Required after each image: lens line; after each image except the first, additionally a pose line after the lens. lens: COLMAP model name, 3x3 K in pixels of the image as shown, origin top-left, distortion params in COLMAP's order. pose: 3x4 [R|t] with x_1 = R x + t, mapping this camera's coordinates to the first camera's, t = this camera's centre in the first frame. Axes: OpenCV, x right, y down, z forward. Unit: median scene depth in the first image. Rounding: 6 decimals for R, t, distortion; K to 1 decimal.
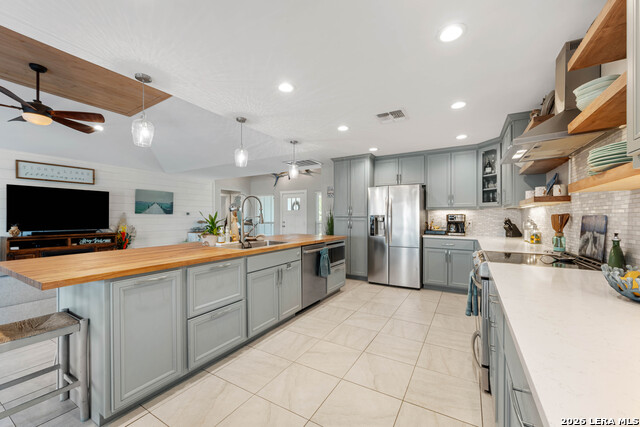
lens RADIAL K [[254.0, 0, 324.6], [0, 254.0, 216.6], [0, 0, 1]] dist [0.001724, -0.000860]
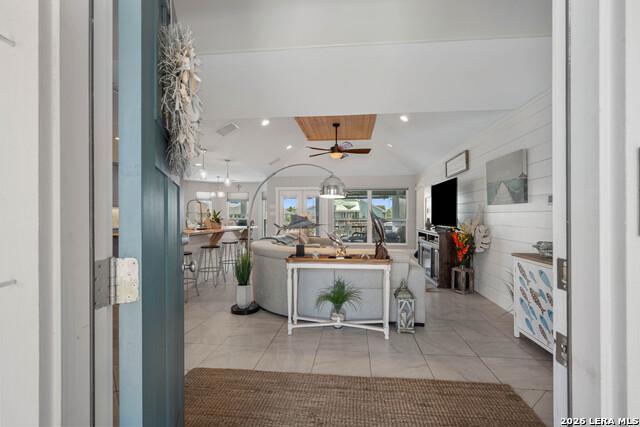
lens RADIAL K [[296.8, 0, 321.8], [0, 296.8, 215.7], [0, 0, 1]] dist [-0.001864, -0.000032]
pose [[-0.912950, 0.003036, -0.408061, -0.182476], [0.002414, 0.999995, 0.002039, 0.012333], [0.408065, 0.000877, -0.912952, 2.217228]]
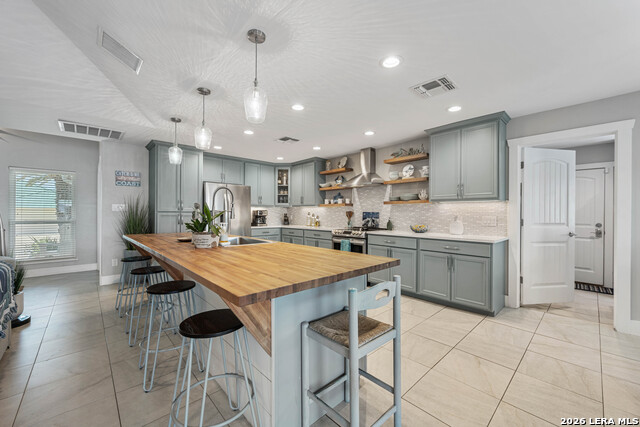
lens RADIAL K [[254.0, 0, 323.1], [0, 254.0, 212.7], [0, 0, 1]] dist [0.001724, -0.000860]
pose [[0.292155, 0.003674, 0.956364, -0.742981], [-0.005303, 0.999983, -0.002221, 0.005338], [-0.956356, -0.004423, 0.292170, 0.295331]]
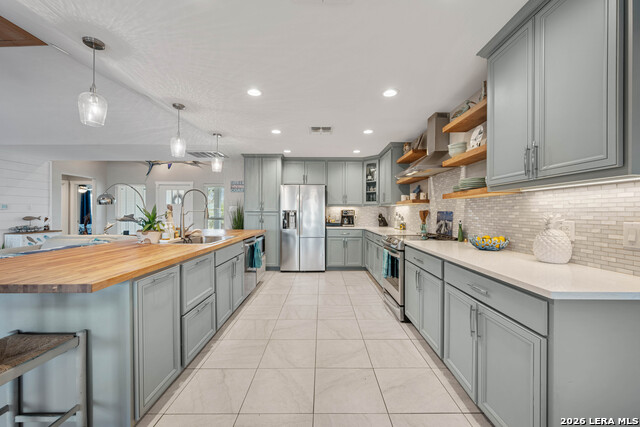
lens RADIAL K [[254.0, 0, 324.0], [0, 254.0, 211.8], [0, 0, 1]] dist [0.001724, -0.000860]
pose [[0.862721, 0.003665, 0.505667, -0.251954], [-0.003830, 0.999992, -0.000713, 0.001653], [-0.505666, -0.001322, 0.862728, -0.051211]]
